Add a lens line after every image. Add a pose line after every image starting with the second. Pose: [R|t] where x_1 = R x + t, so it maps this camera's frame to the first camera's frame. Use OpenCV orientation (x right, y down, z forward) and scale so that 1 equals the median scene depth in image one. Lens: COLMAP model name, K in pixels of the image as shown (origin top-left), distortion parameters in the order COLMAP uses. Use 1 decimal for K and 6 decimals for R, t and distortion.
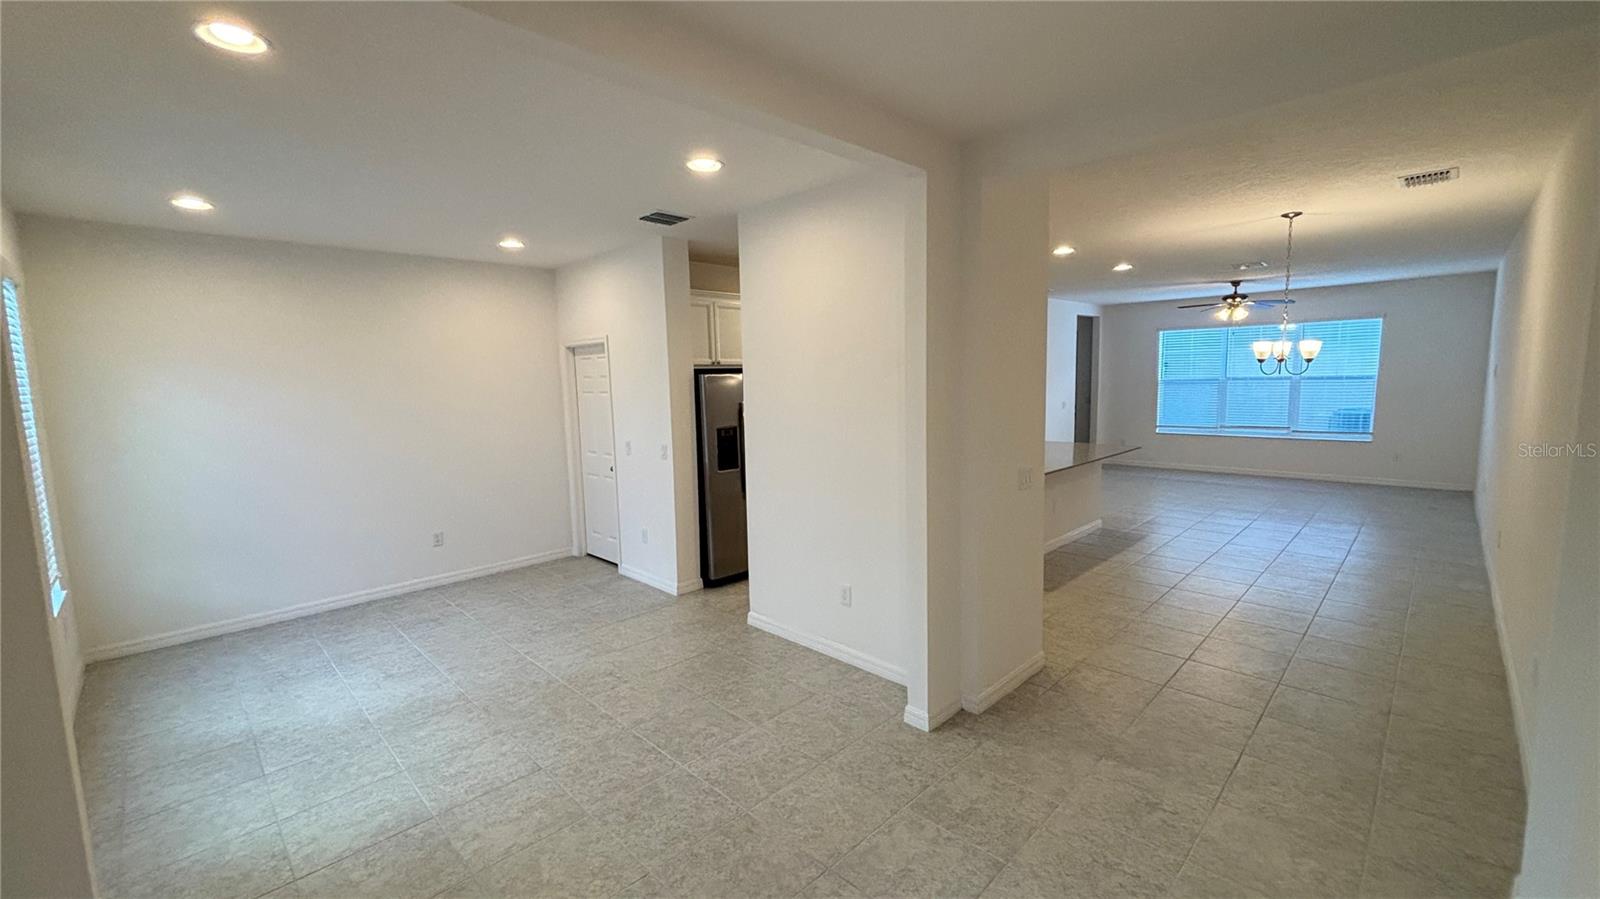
lens RADIAL K [[645.9, 0, 792.5], [0, 645.9, 453.5], [0, 0, 1]] dist [-0.000931, 0.000705]
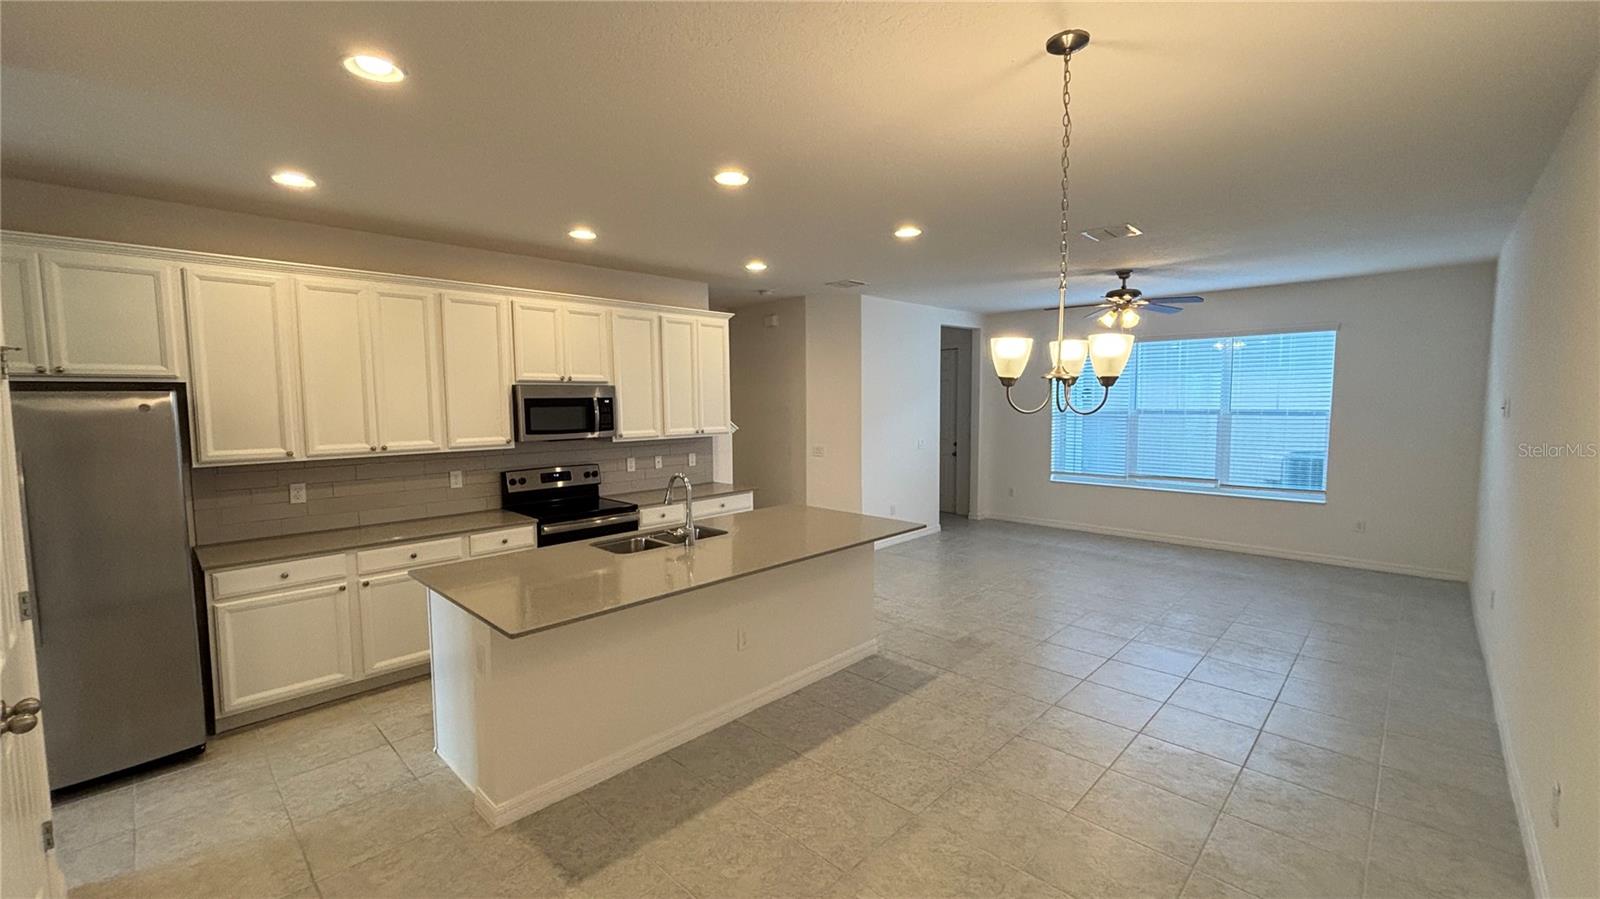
lens RADIAL K [[645.9, 0, 797.6], [0, 645.9, 447.9], [0, 0, 1]] dist [-0.000931, 0.000705]
pose [[0.999745, 0.015646, 0.016259, 0.478445], [-0.014983, 0.999081, -0.040149, -0.066240], [-0.016872, 0.039895, 0.999061, 0.470044]]
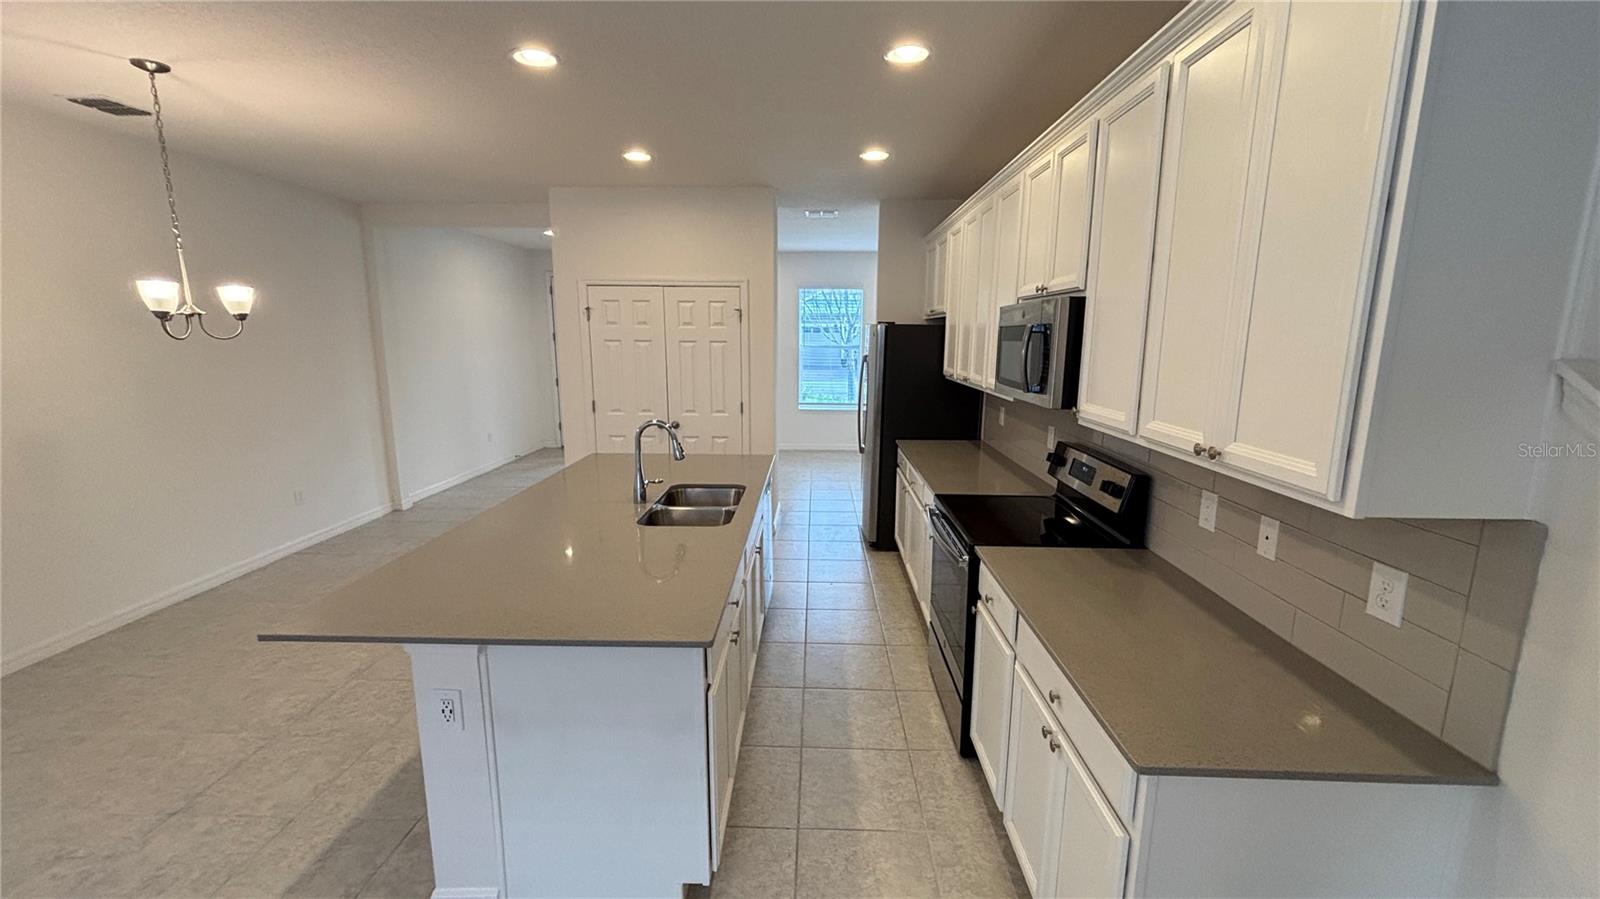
lens RADIAL K [[645.9, 0, 800.4], [0, 645.9, 441.2], [0, 0, 1]] dist [-0.000931, 0.000705]
pose [[-0.728163, 0.133078, -0.672361, 0.639456], [-0.065337, 0.963026, 0.261367, -0.190568], [0.682282, 0.234248, -0.692545, 1.532627]]
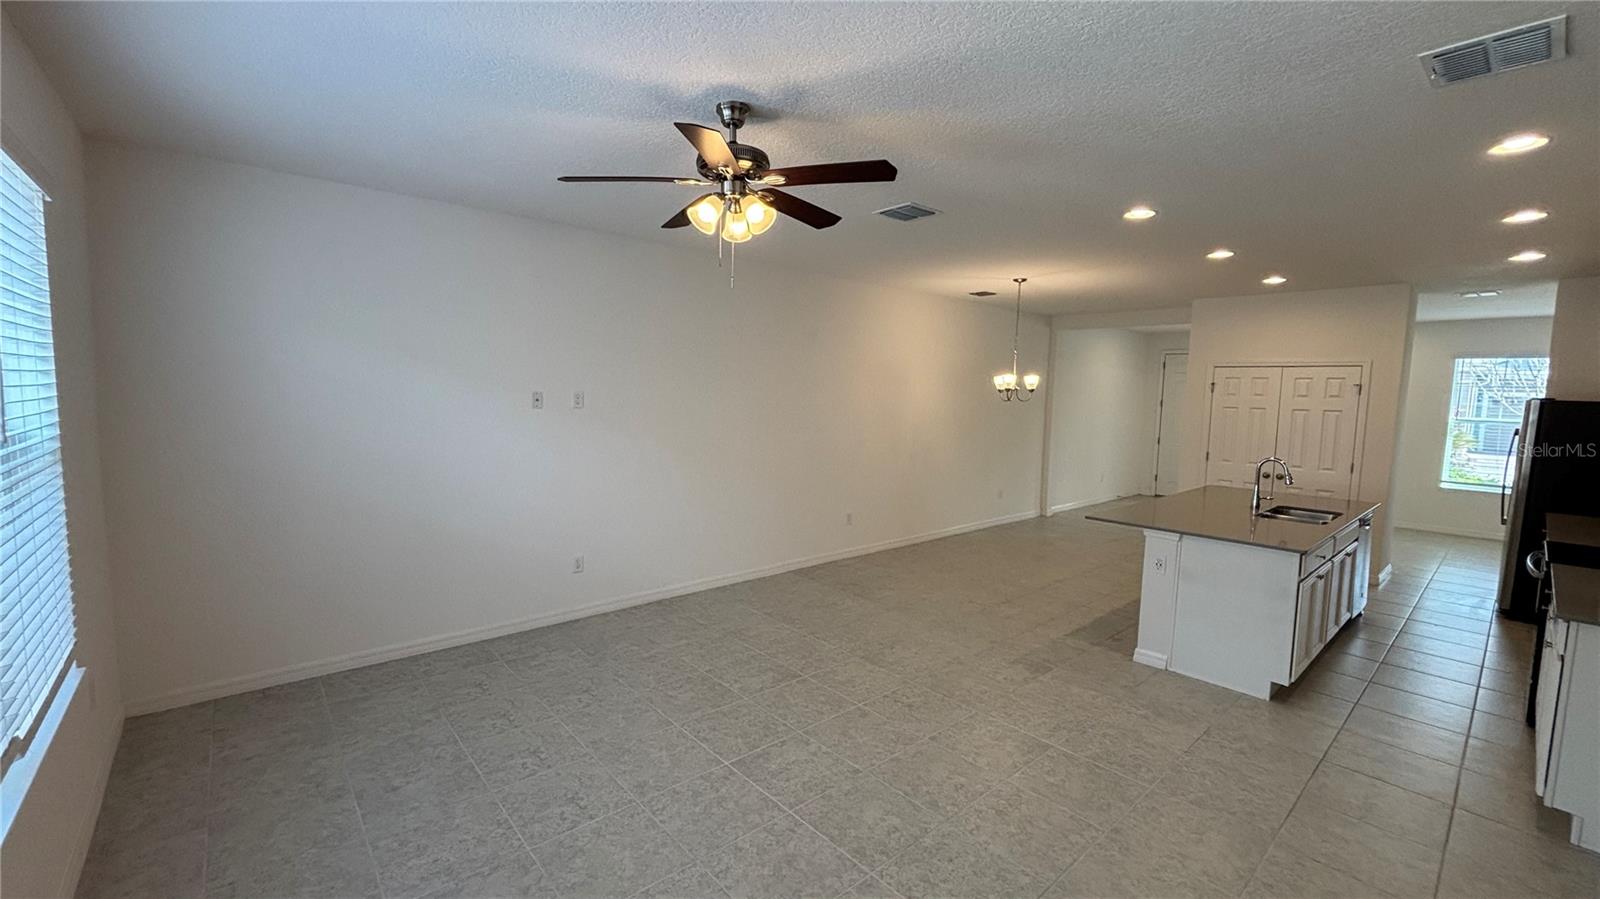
lens RADIAL K [[645.9, 0, 791.3], [0, 645.9, 447.0], [0, 0, 1]] dist [-0.000931, 0.000705]
pose [[-0.997121, -0.004725, 0.075677, 0.922266], [0.010430, 0.980022, 0.198617, -0.247086], [-0.075104, 0.198835, -0.977151, 1.935304]]
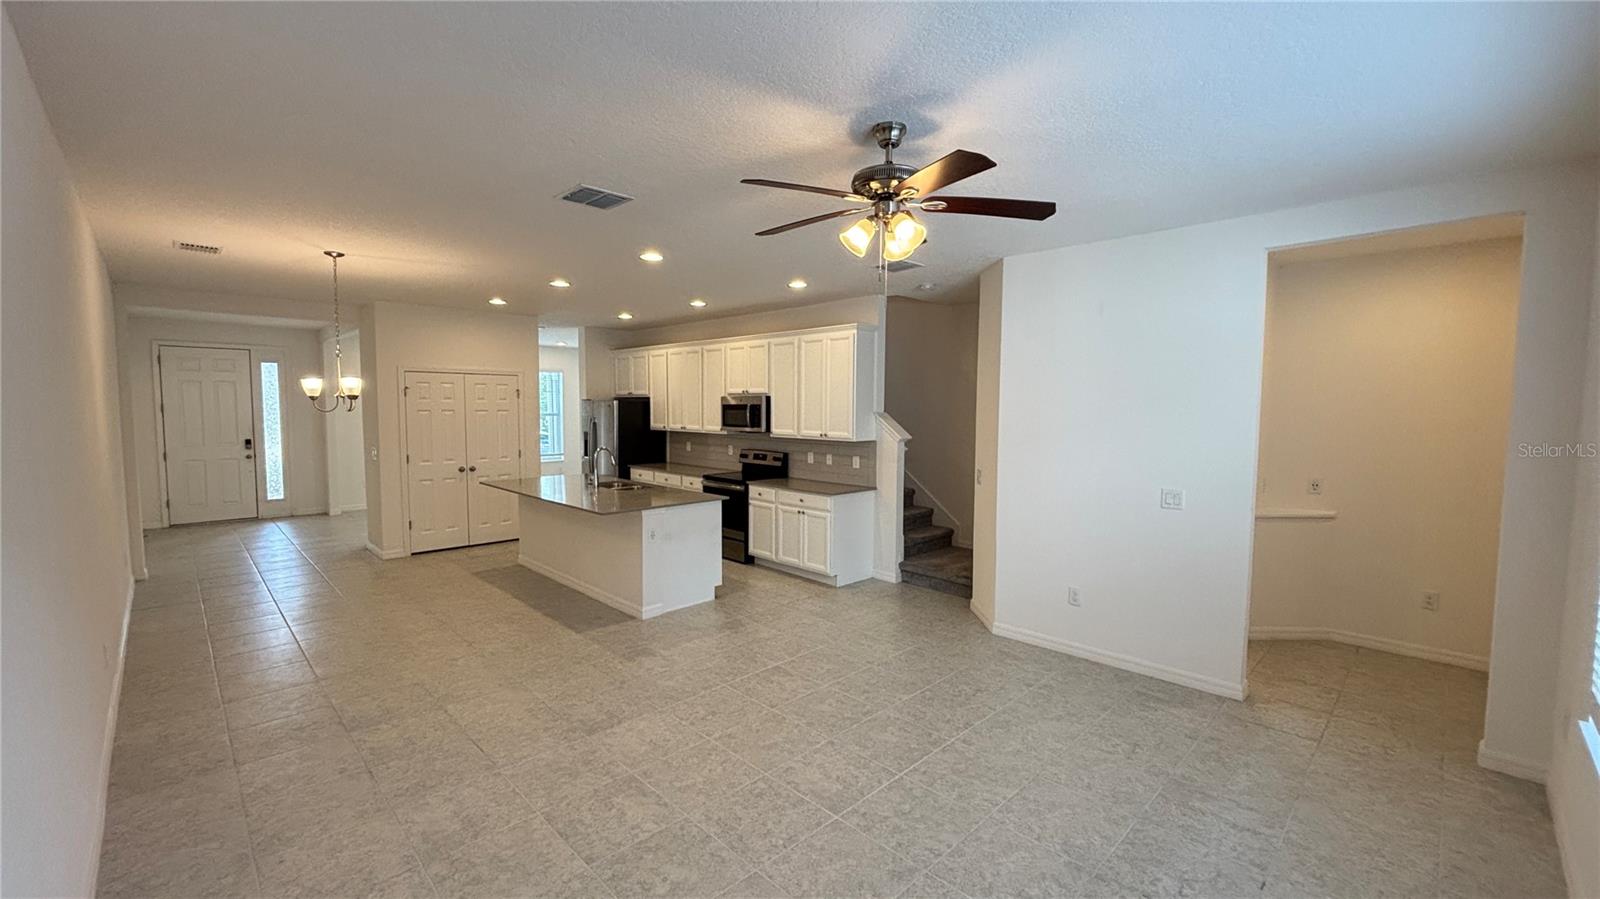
lens RADIAL K [[645.9, 0, 799.1], [0, 645.9, 451.1], [0, 0, 1]] dist [-0.000931, 0.000705]
pose [[-0.008046, 0.097263, -0.995226, 1.459522], [-0.119187, 0.988070, 0.097527, -0.204921], [0.992839, 0.119403, 0.003642, 1.421658]]
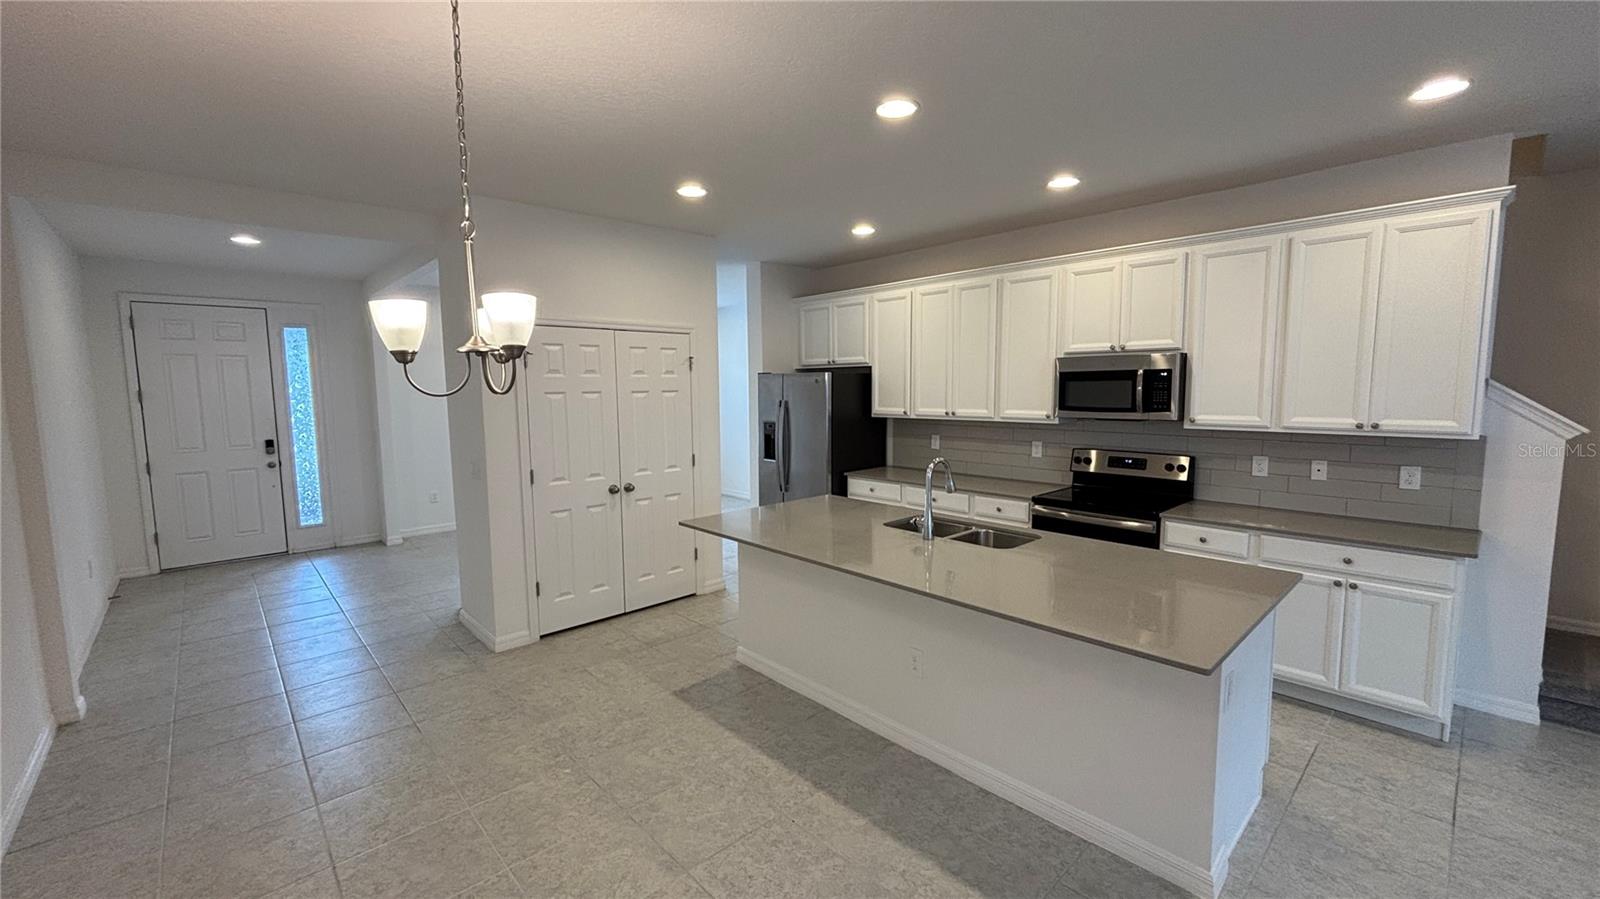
lens RADIAL K [[645.9, 0, 796.2], [0, 645.9, 447.9], [0, 0, 1]] dist [-0.000931, 0.000705]
pose [[-0.040649, 0.126663, -0.991113, 0.923972], [-0.099882, 0.986449, 0.130163, -0.133551], [0.994169, 0.104285, -0.027447, 0.986635]]
